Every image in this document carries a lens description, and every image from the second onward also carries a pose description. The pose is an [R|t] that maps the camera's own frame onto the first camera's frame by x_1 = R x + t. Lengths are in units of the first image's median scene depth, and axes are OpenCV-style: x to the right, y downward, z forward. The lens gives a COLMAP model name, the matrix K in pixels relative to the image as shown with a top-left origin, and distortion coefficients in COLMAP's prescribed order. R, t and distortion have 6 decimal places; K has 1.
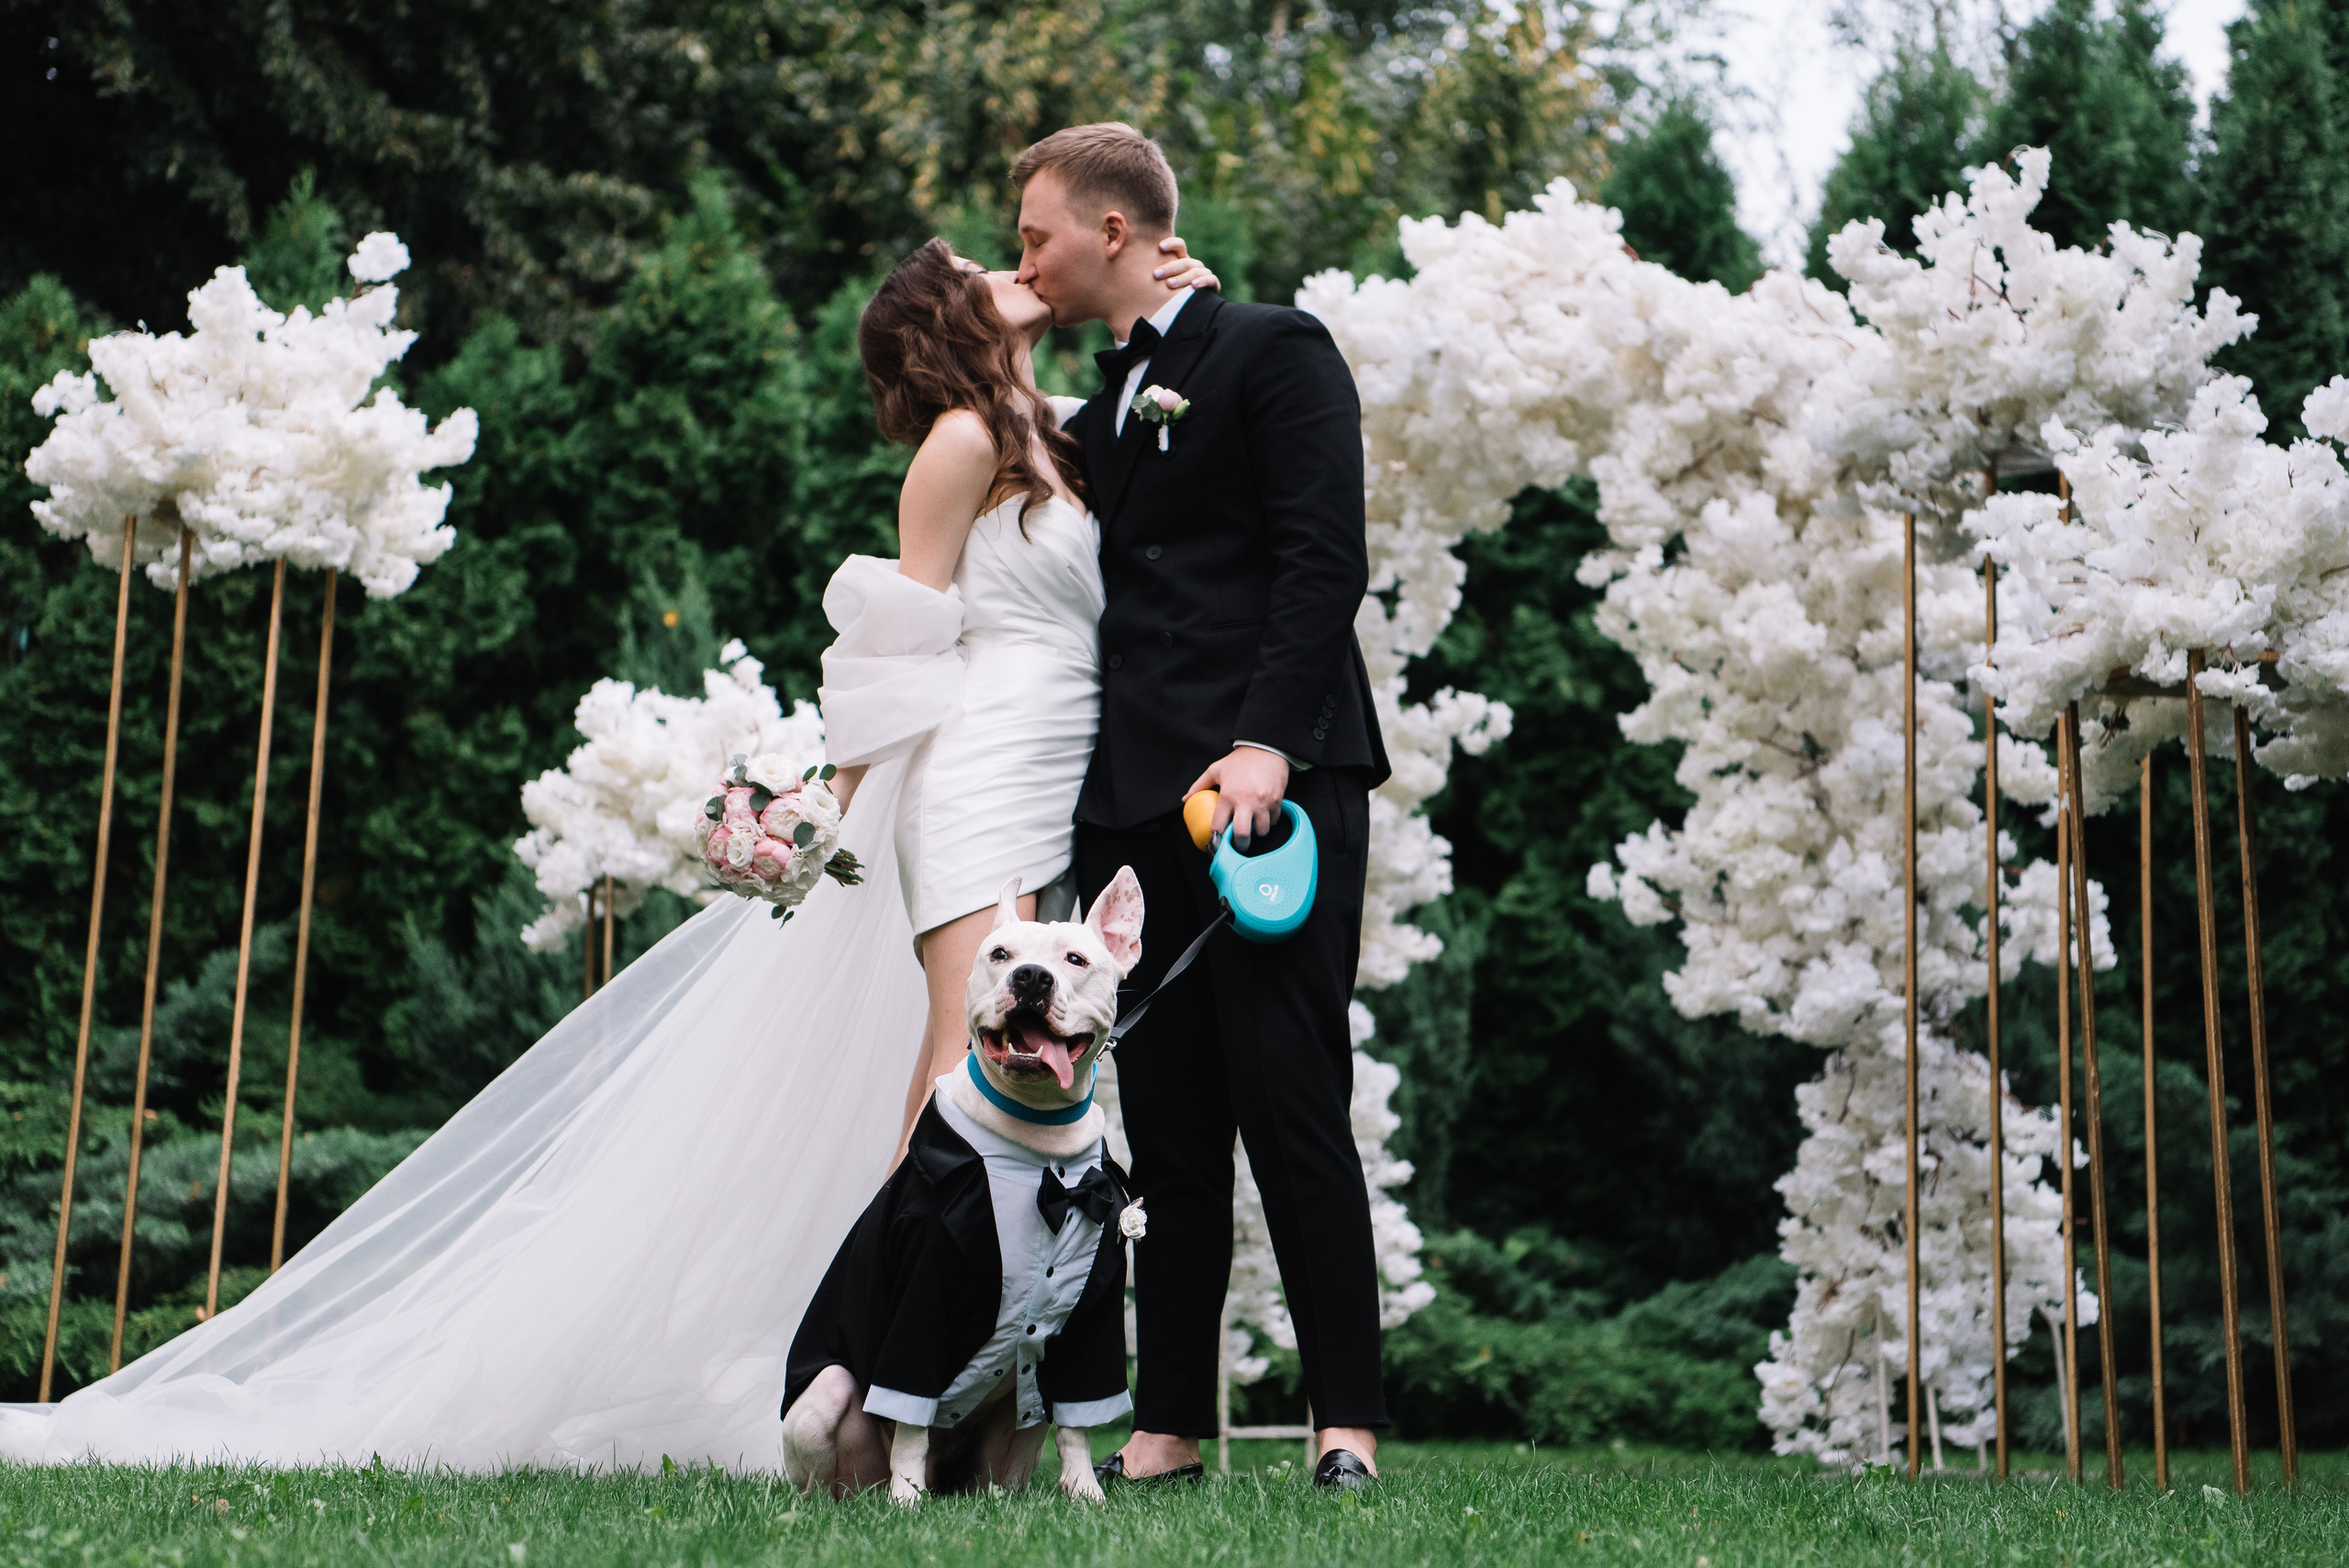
lens RADIAL K [[4411.9, 0, 1174.5], [0, 4411.9, 784.0], [0, 0, 1]] dist [0.347600, -0.022293]
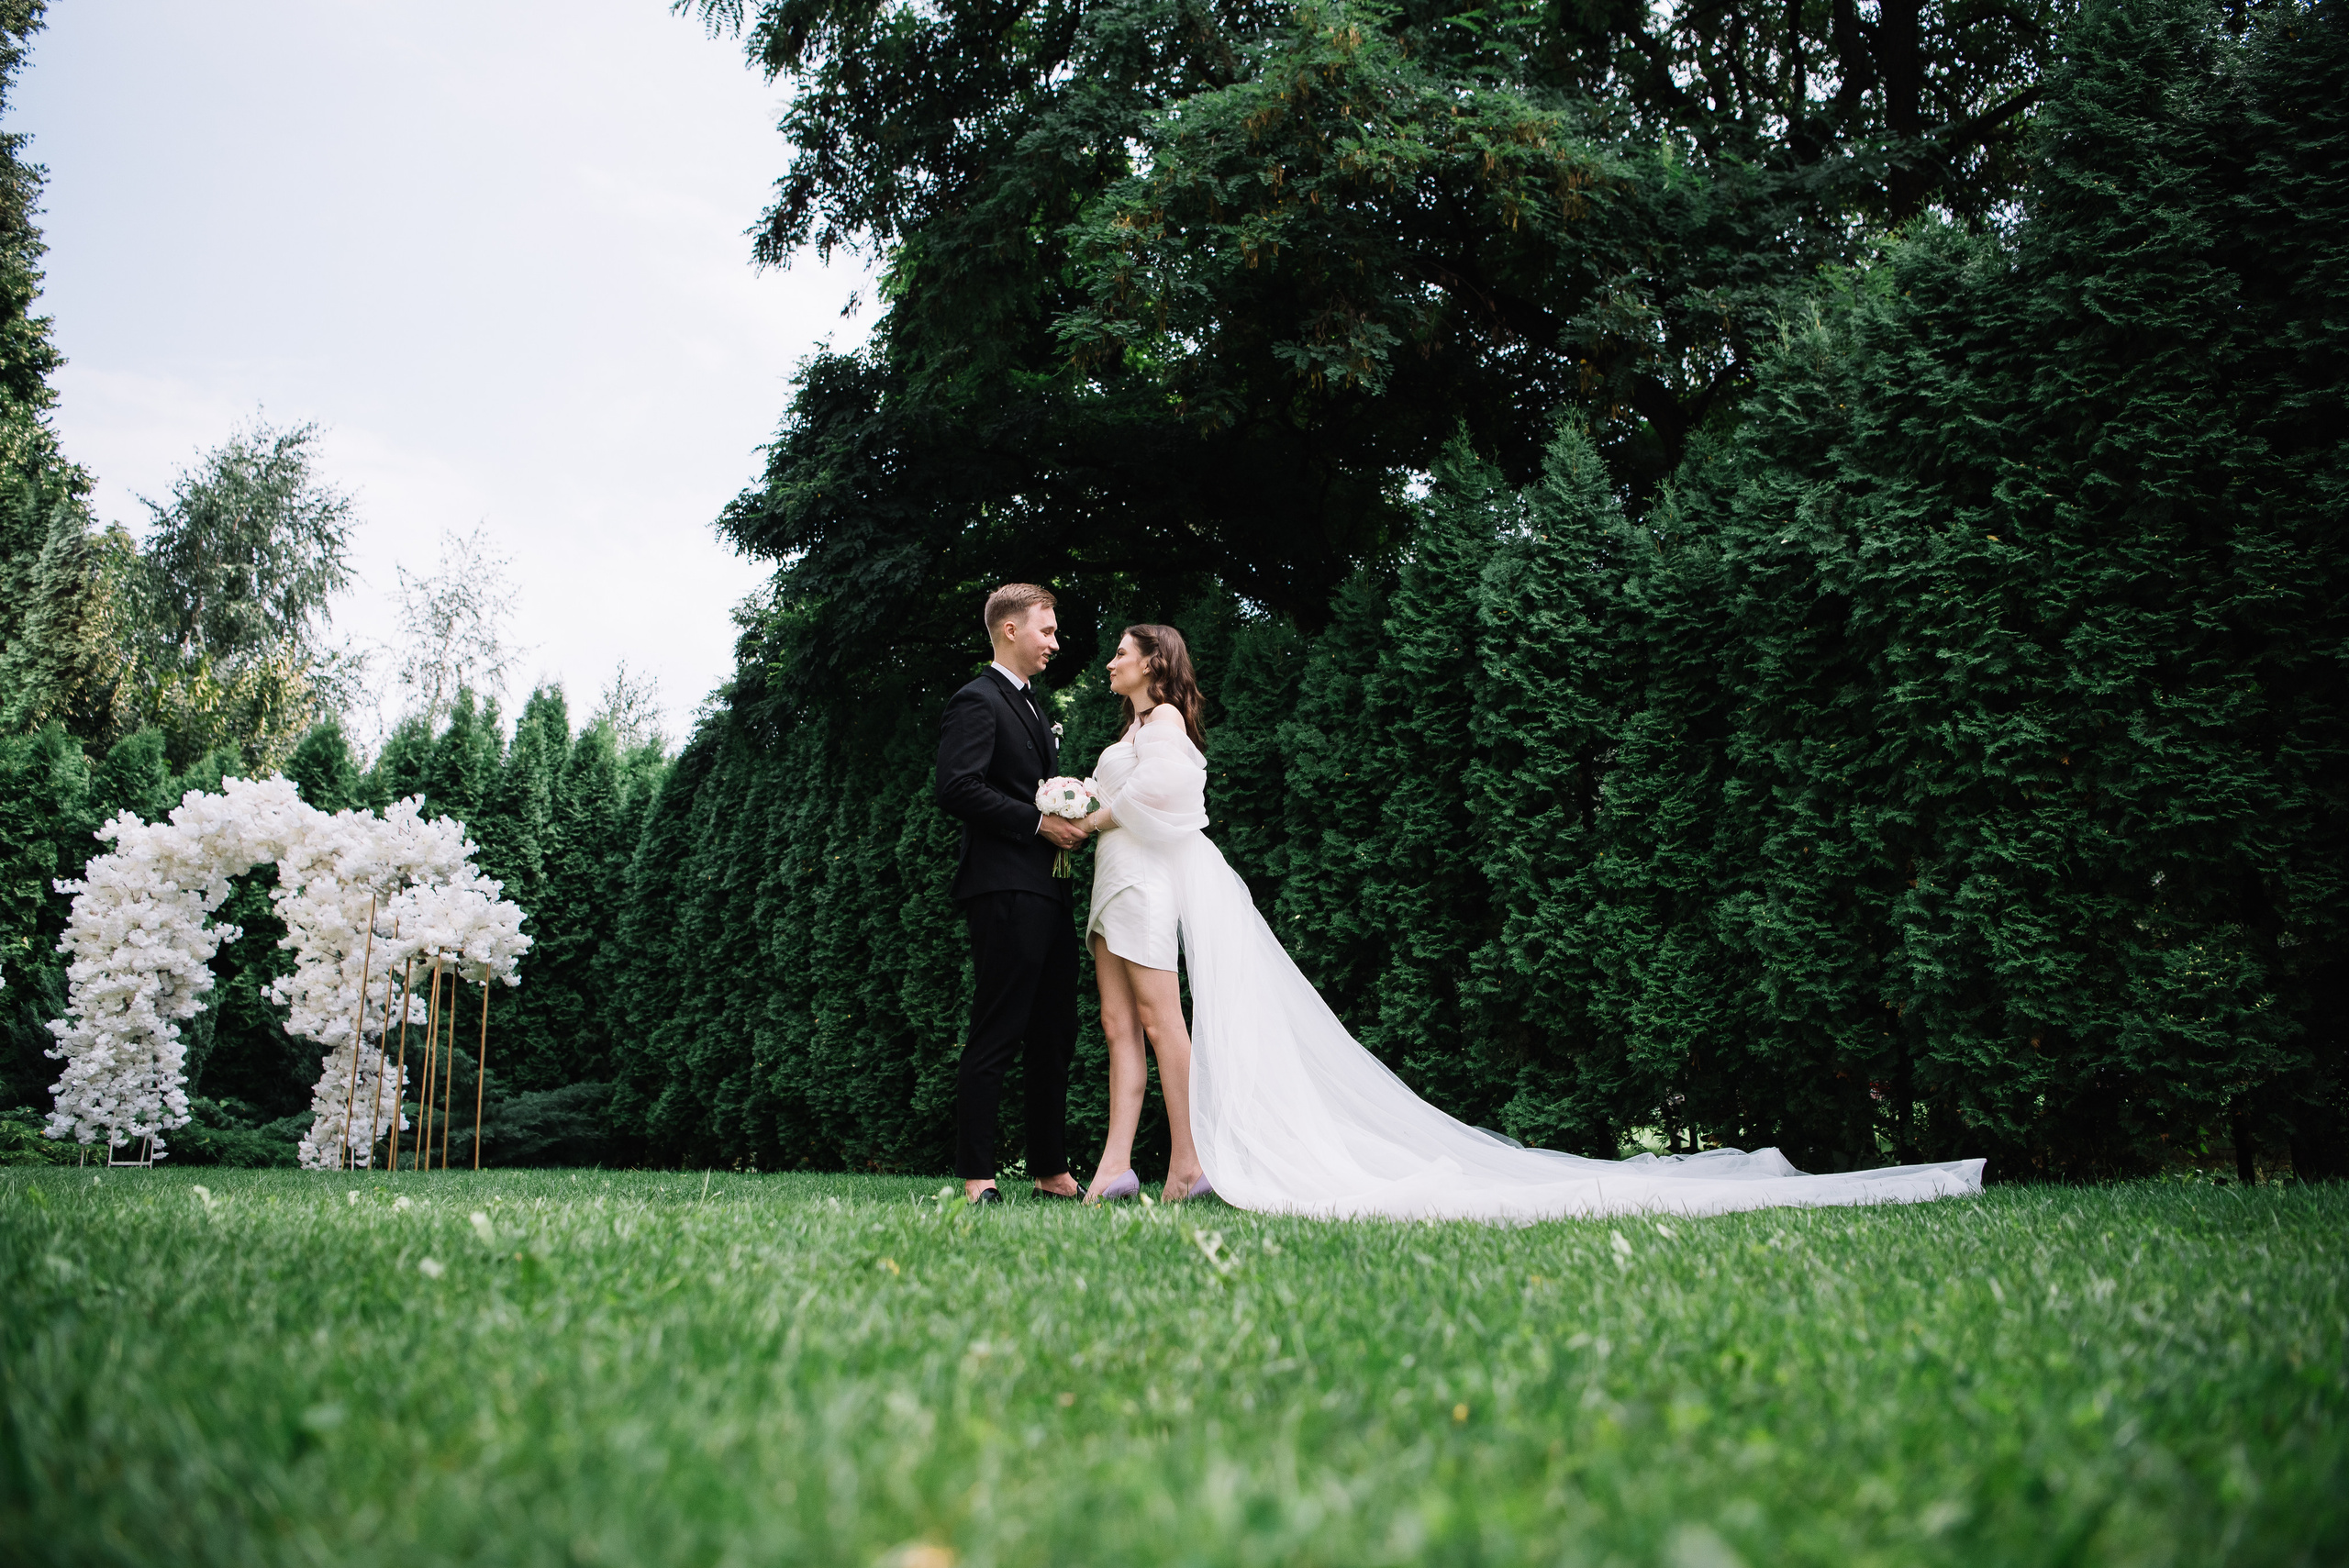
lens RADIAL K [[1615.2, 0, 1174.5], [0, 1615.2, 784.0], [0, 0, 1]] dist [-0.079586, 0.022317]
pose [[0.819204, 0.123077, 0.560140, -0.021890], [-0.067442, 0.990598, -0.119026, -0.035241], [-0.569523, 0.059730, 0.819803, -0.320923]]
